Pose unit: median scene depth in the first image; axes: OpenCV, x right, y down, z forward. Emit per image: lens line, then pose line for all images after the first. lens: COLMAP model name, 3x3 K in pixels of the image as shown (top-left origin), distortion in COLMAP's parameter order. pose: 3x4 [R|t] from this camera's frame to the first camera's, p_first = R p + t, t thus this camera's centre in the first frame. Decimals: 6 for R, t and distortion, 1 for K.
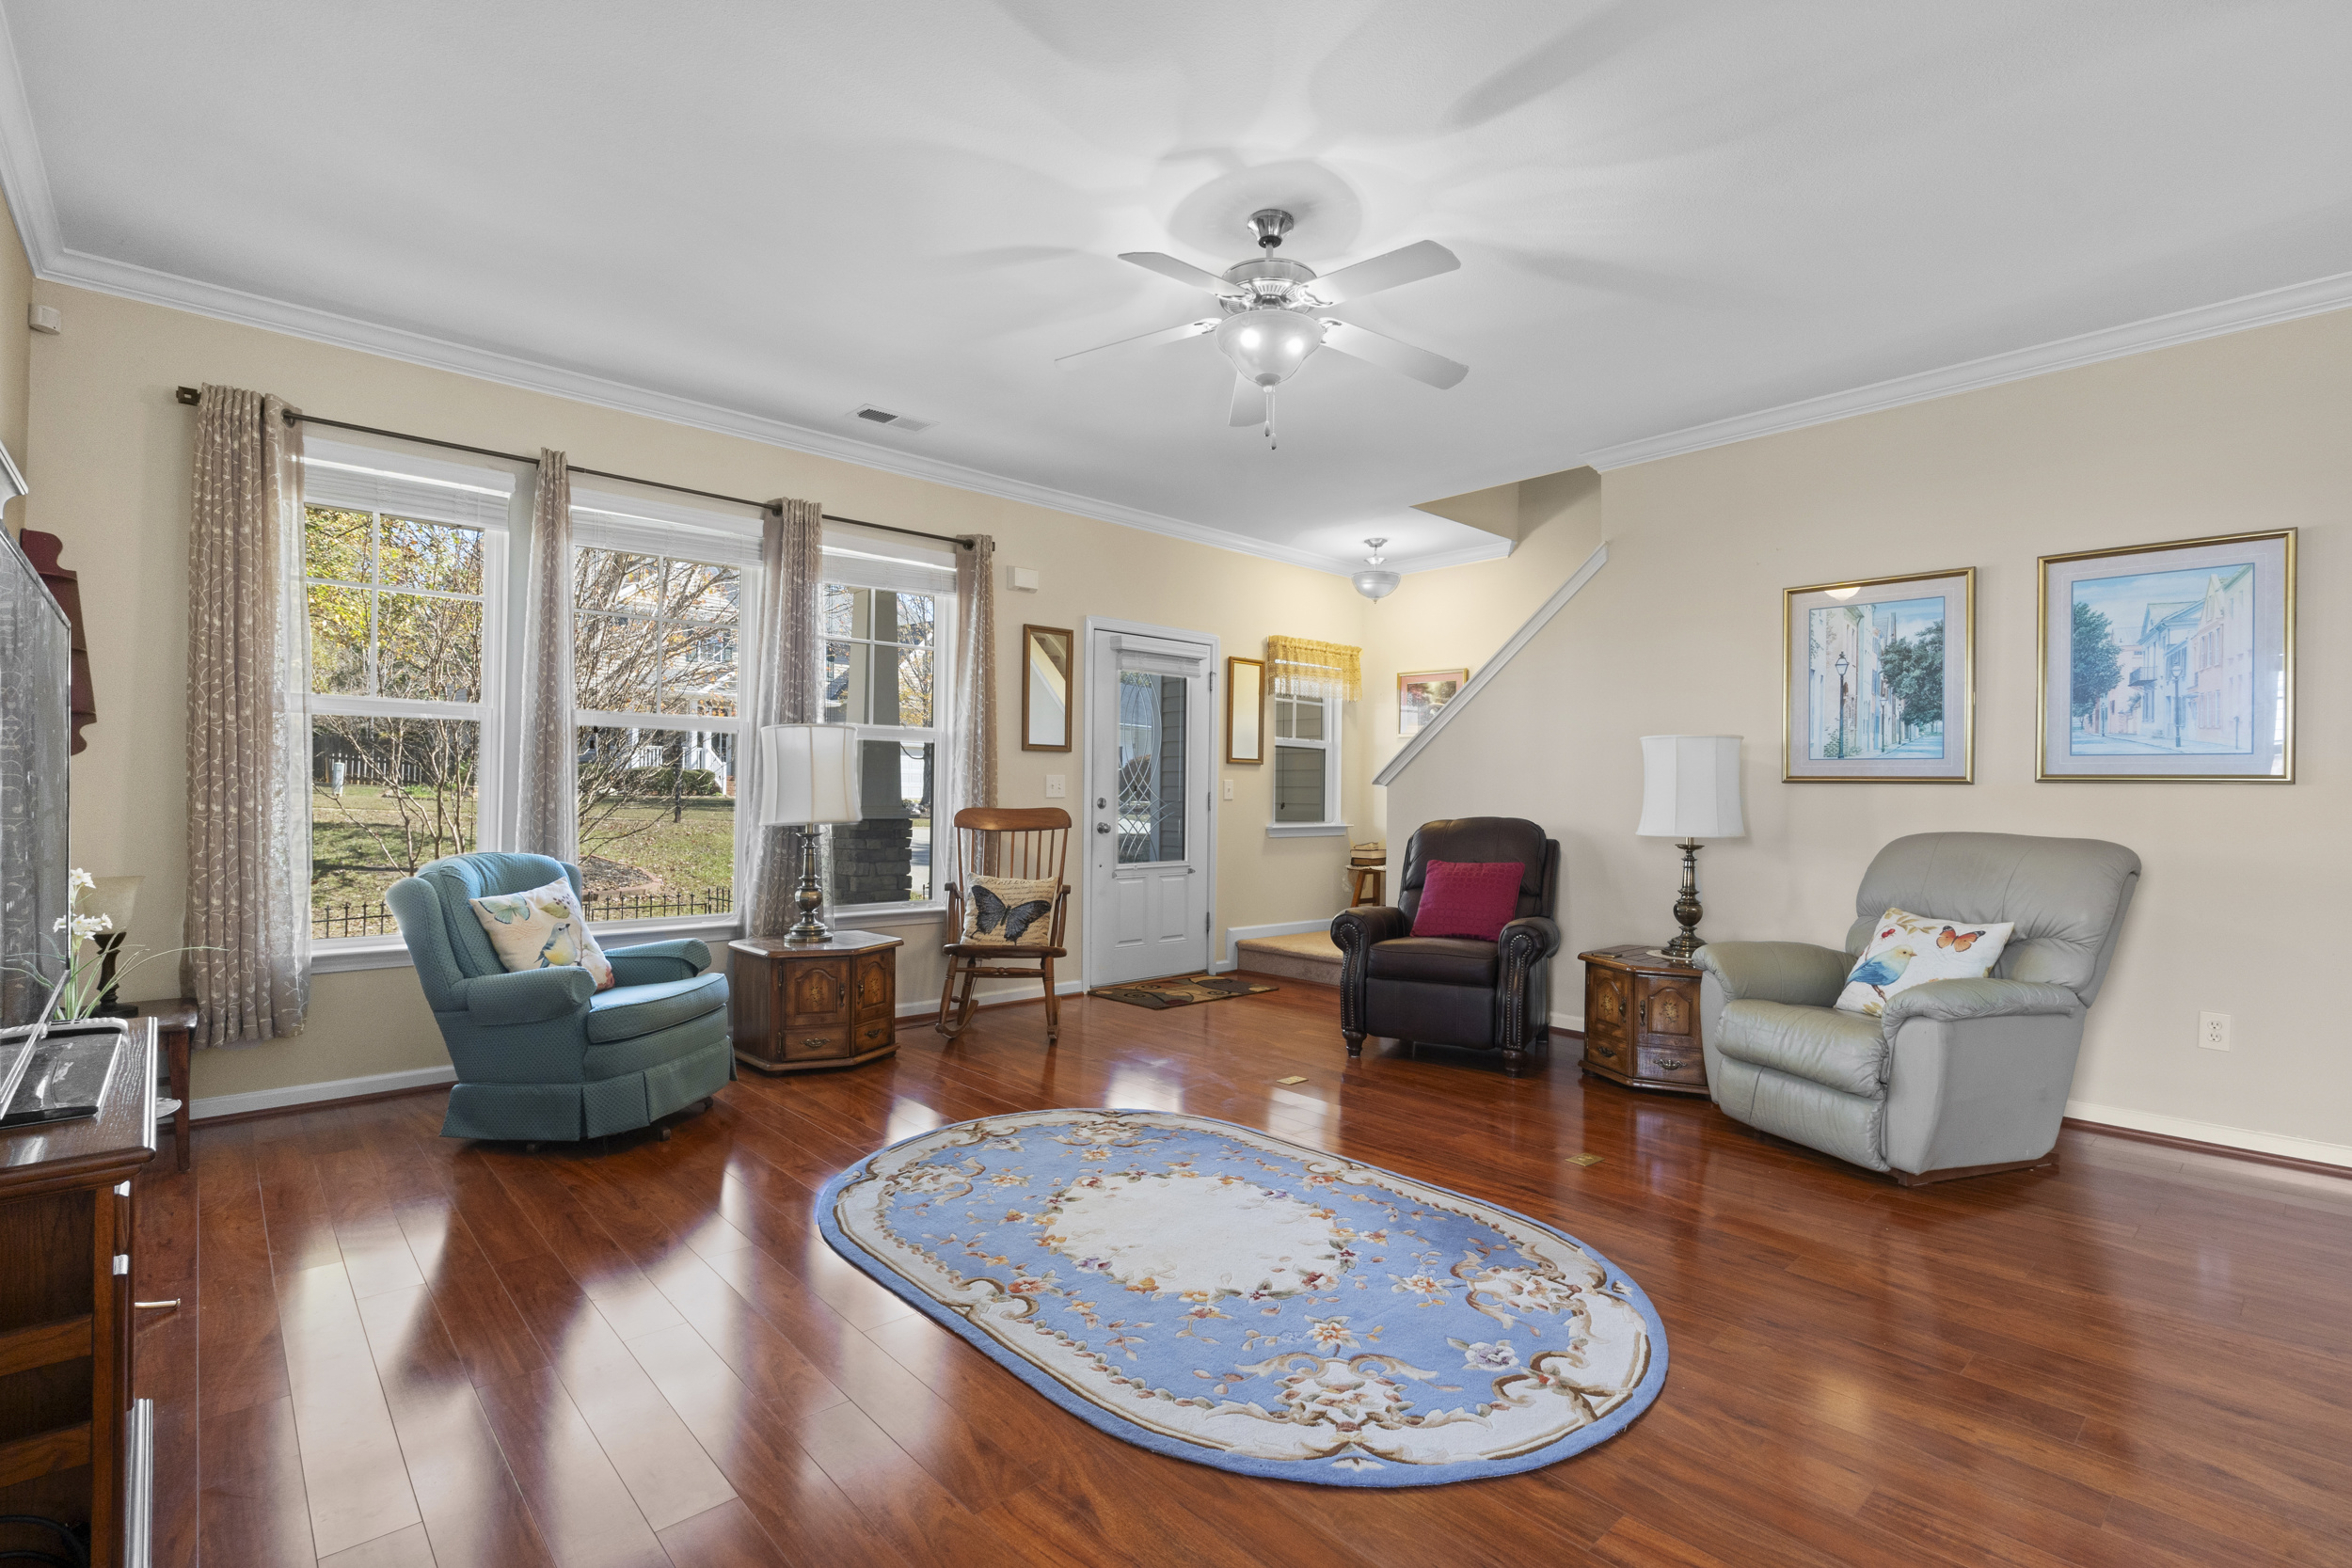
lens RADIAL K [[1075.3, 0, 1174.6], [0, 1075.3, 789.1], [0, 0, 1]] dist [-0.004248, 0.000066]
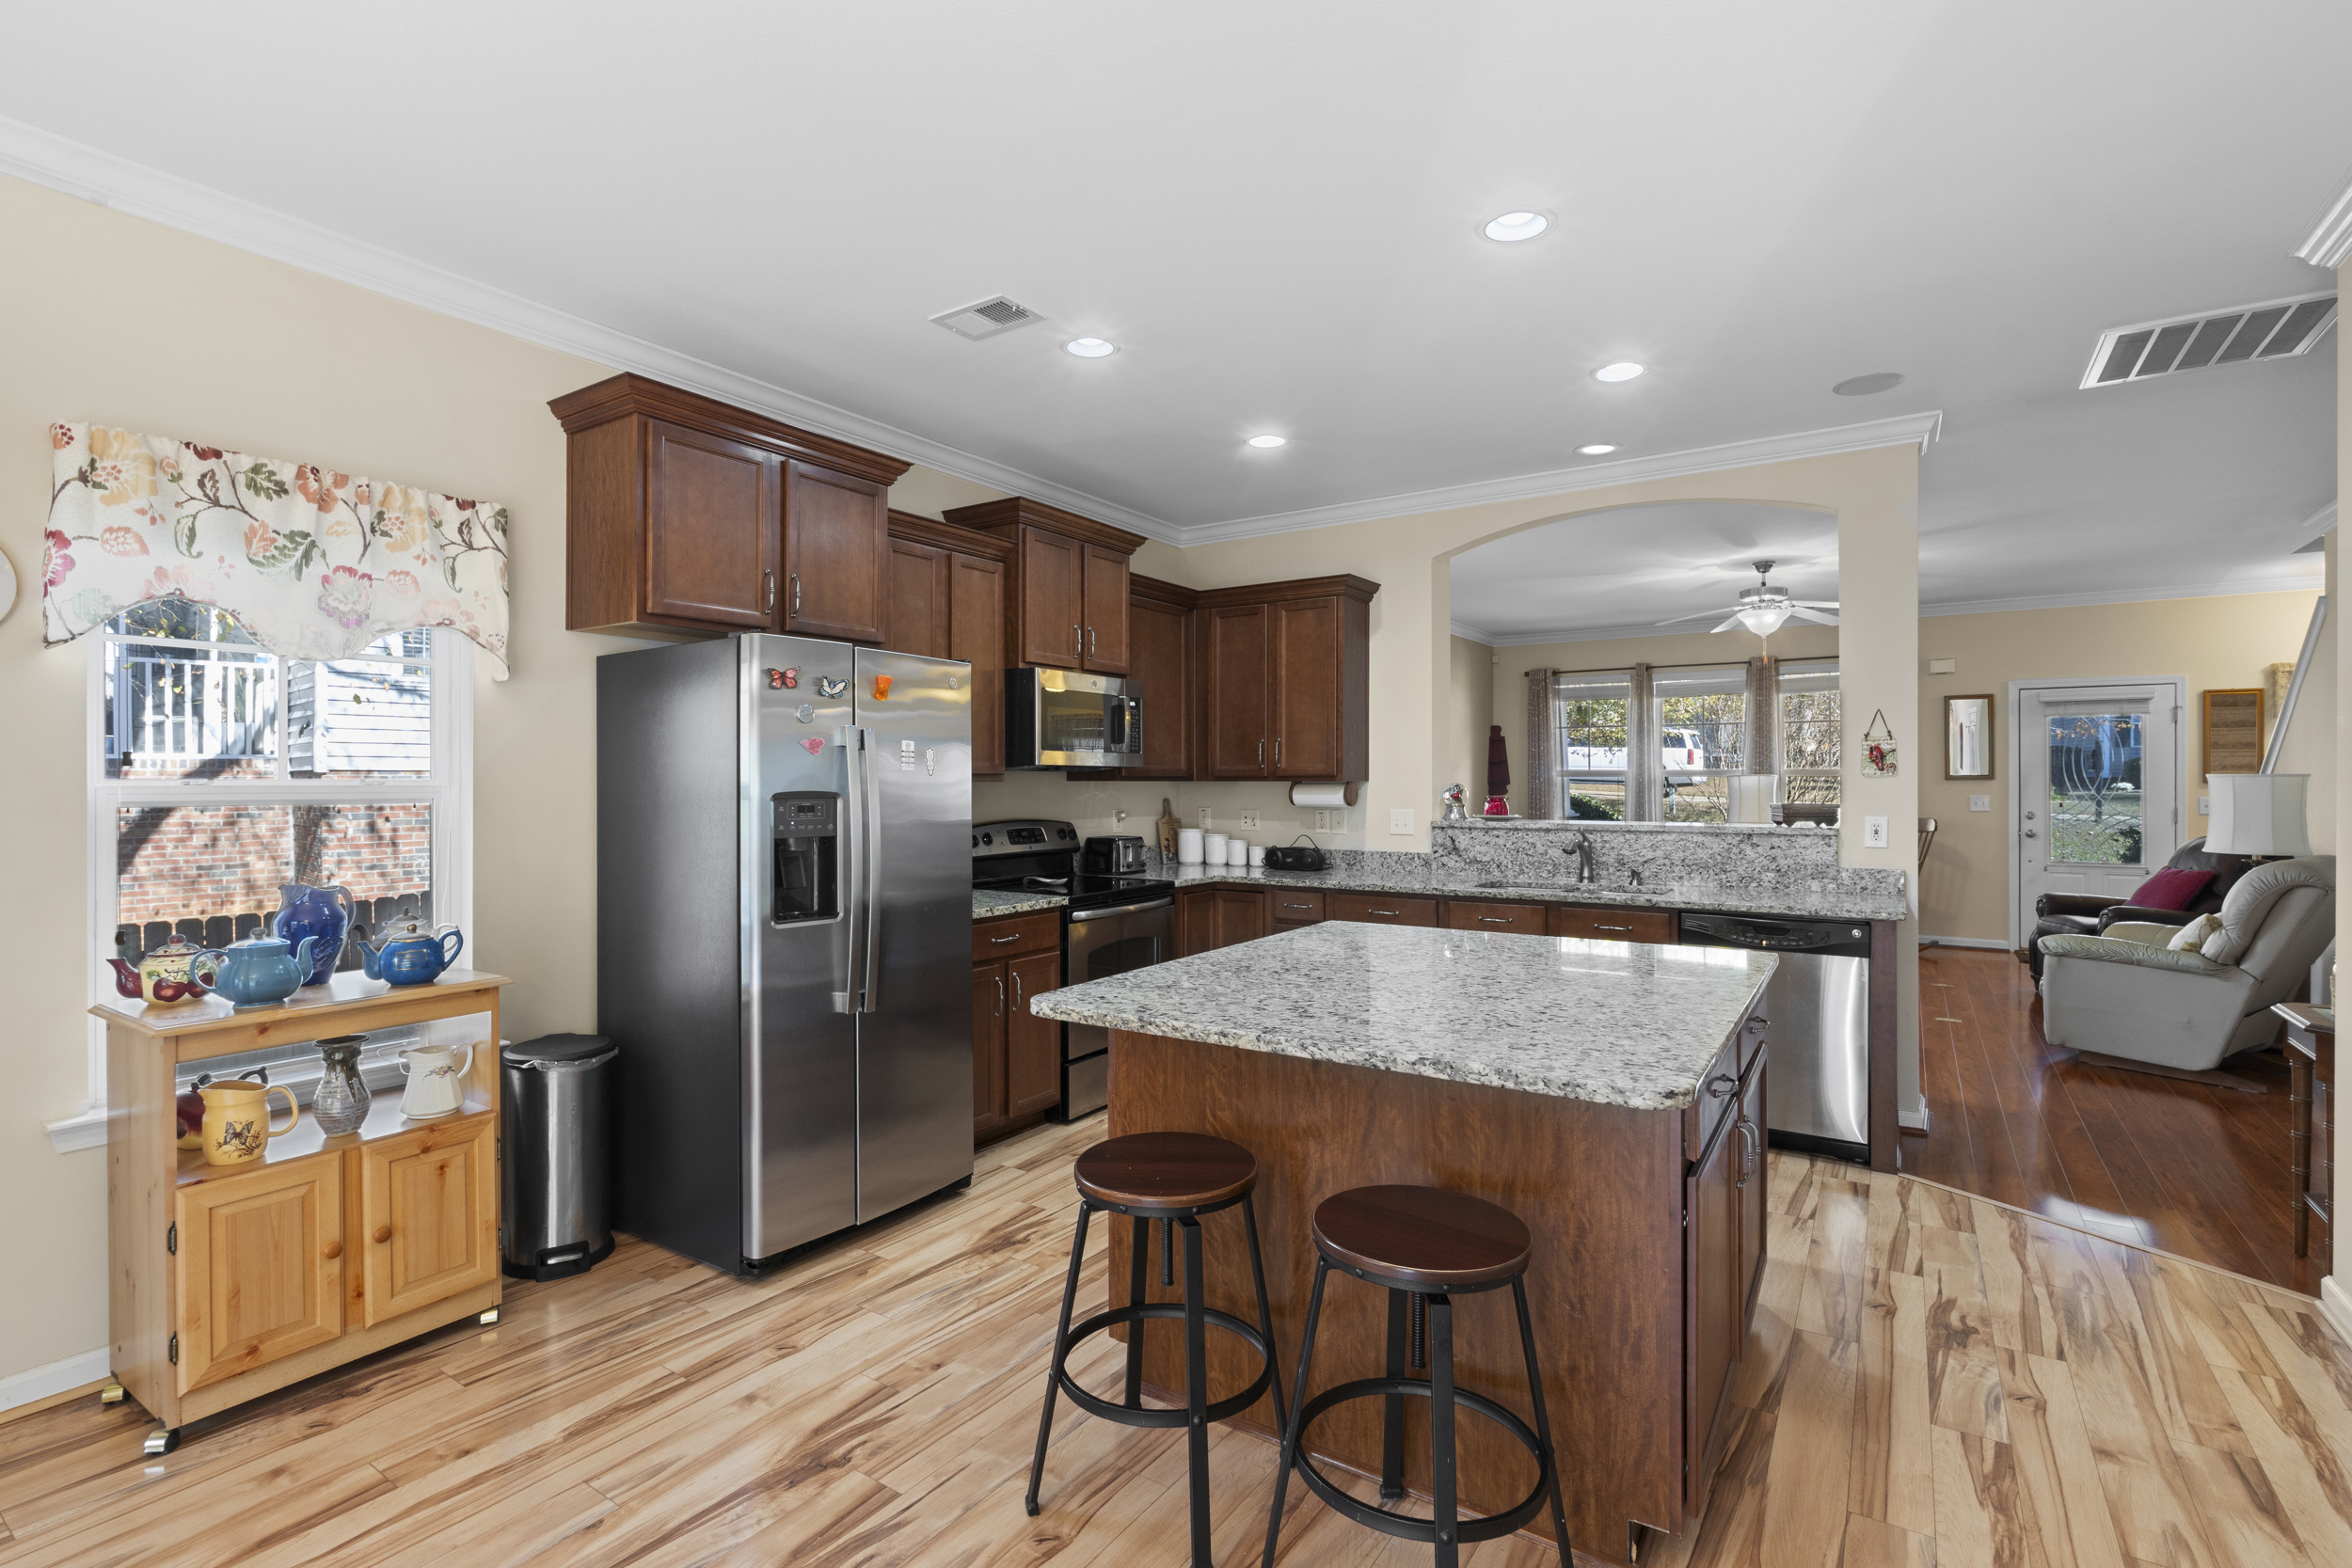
lens RADIAL K [[1076.5, 0, 1181.7], [0, 1076.5, 781.6], [0, 0, 1]] dist [-0.003752, 0.000404]
pose [[0.238349, -0.010509, -0.971123, 1.629152], [0.010645, 0.999910, -0.008207, -0.050423], [0.971121, -0.008381, 0.238439, -0.603144]]
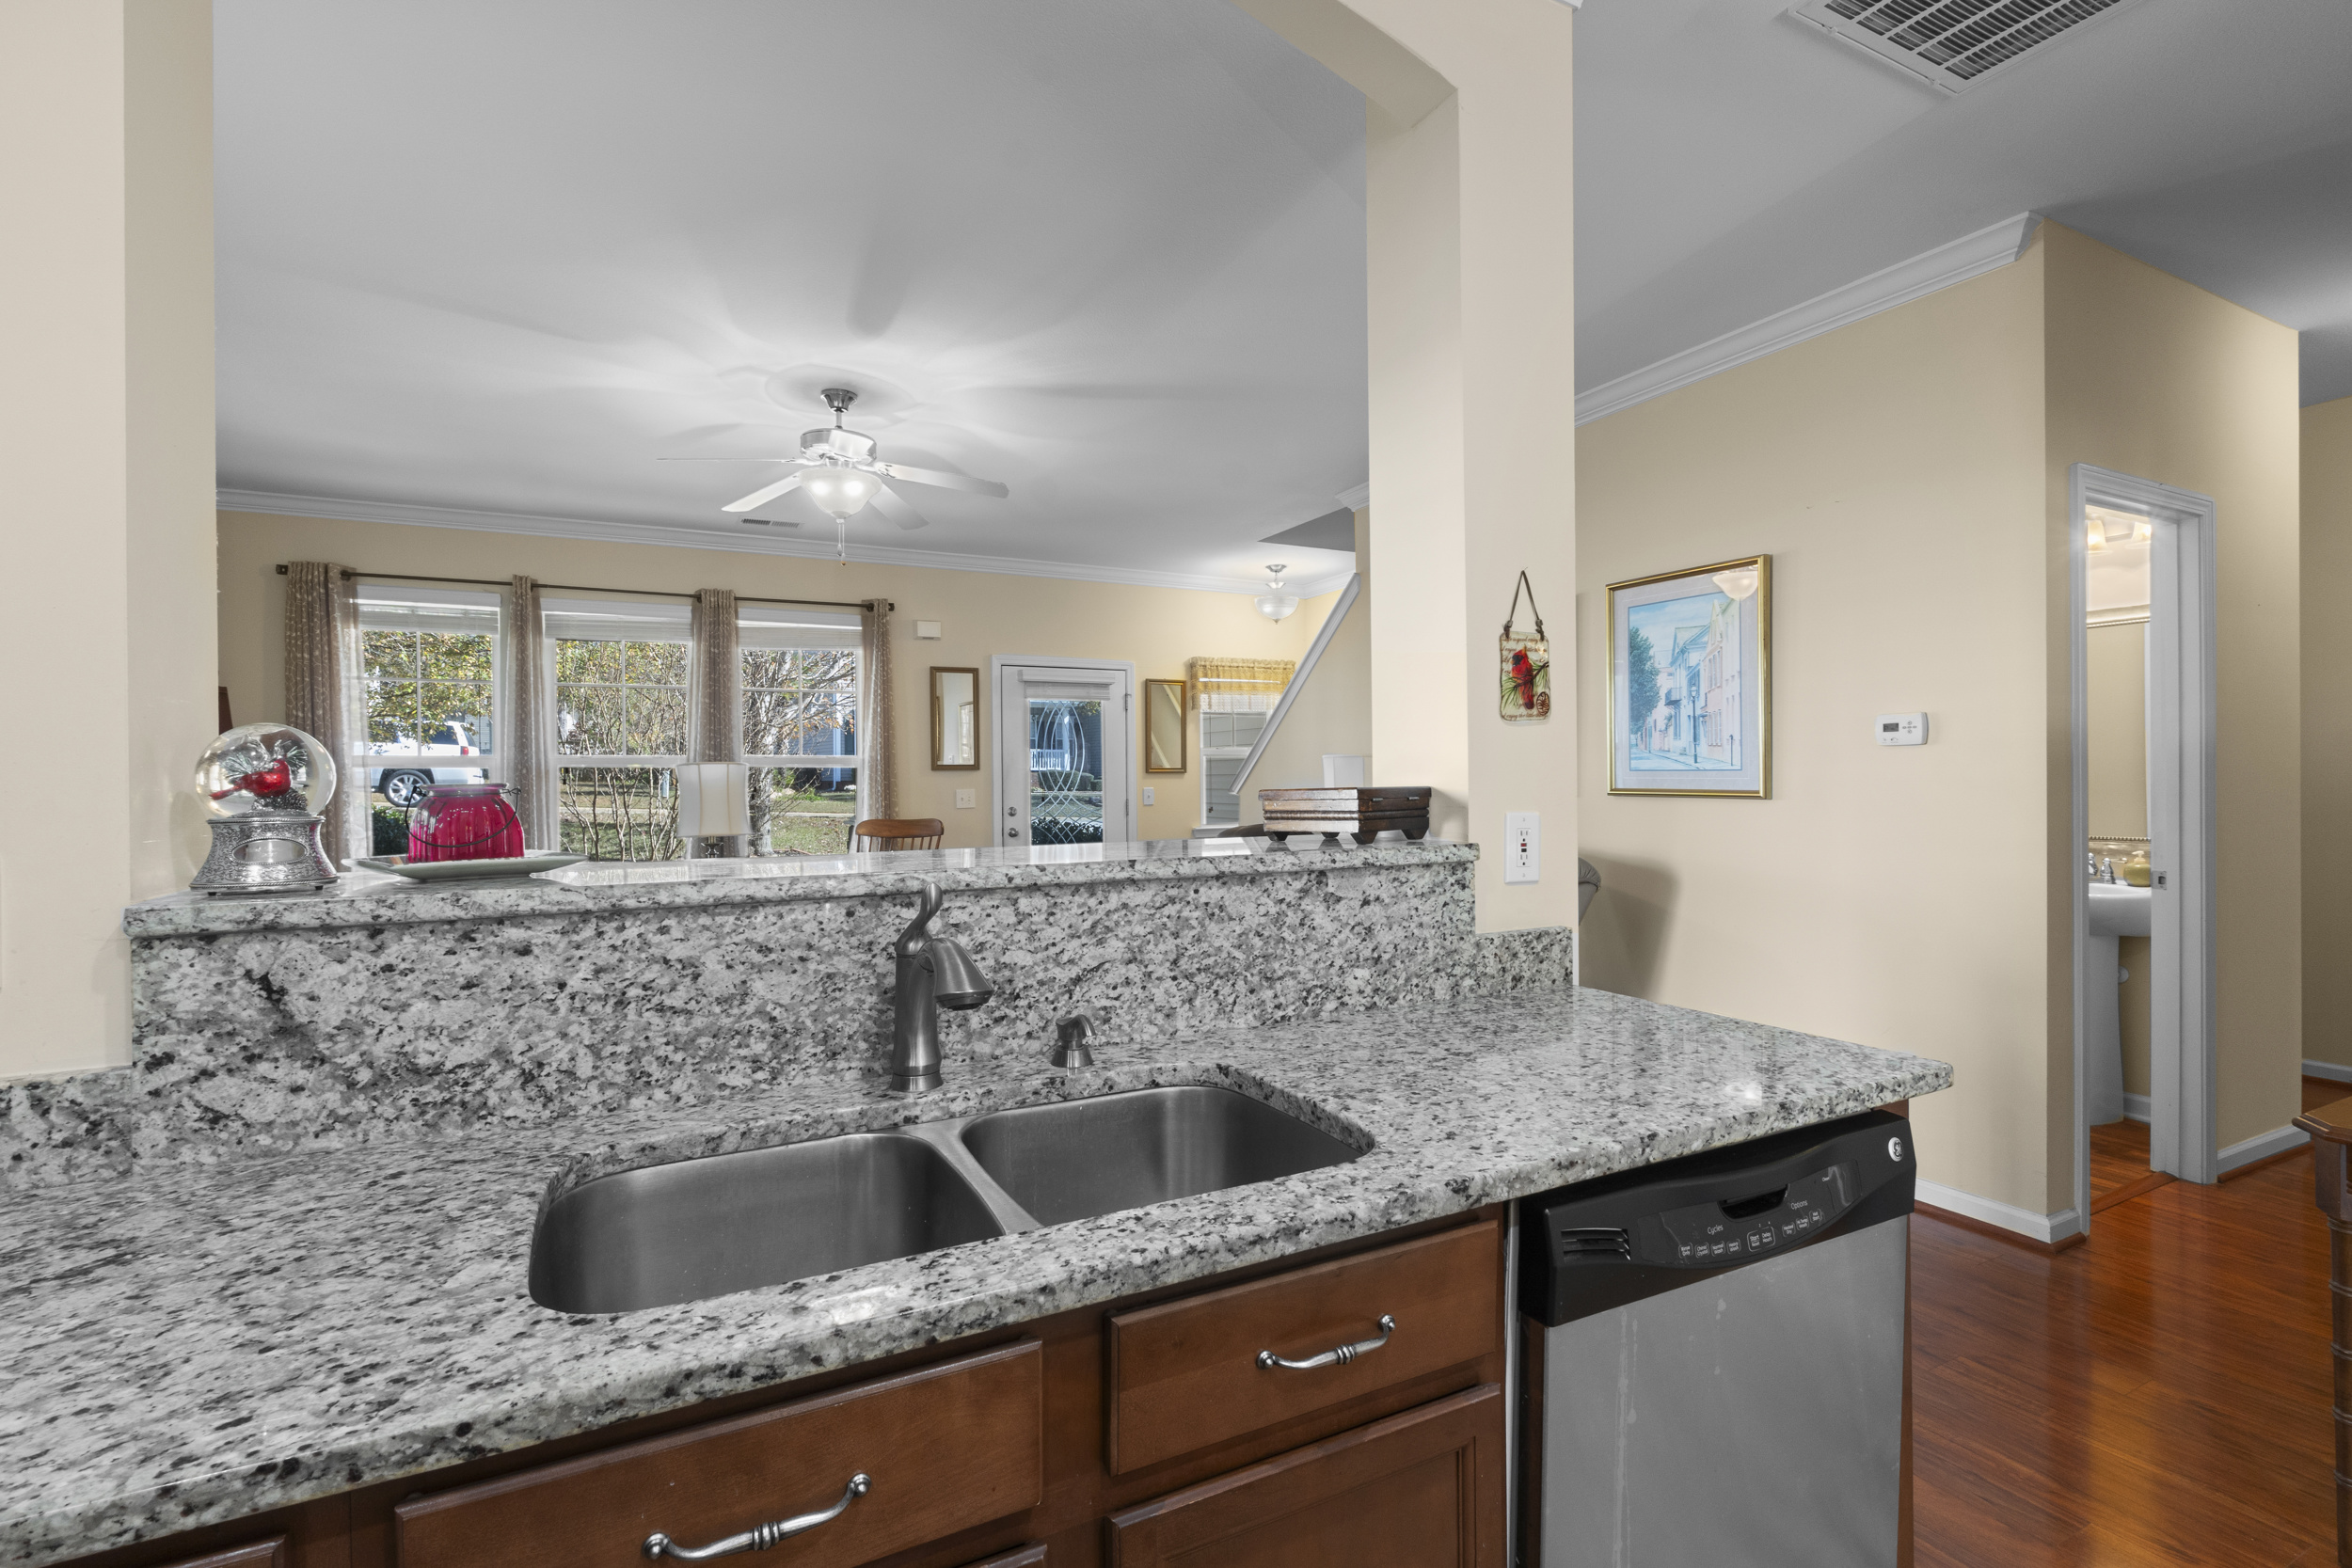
lens RADIAL K [[1076.5, 0, 1181.7], [0, 1076.5, 781.6], [0, 0, 1]] dist [-0.003752, 0.000404]
pose [[0.964640, -0.019828, -0.262825, 0.691594], [0.021796, 0.999752, 0.004571, -0.035311], [0.262669, -0.010138, 0.964833, -0.154511]]
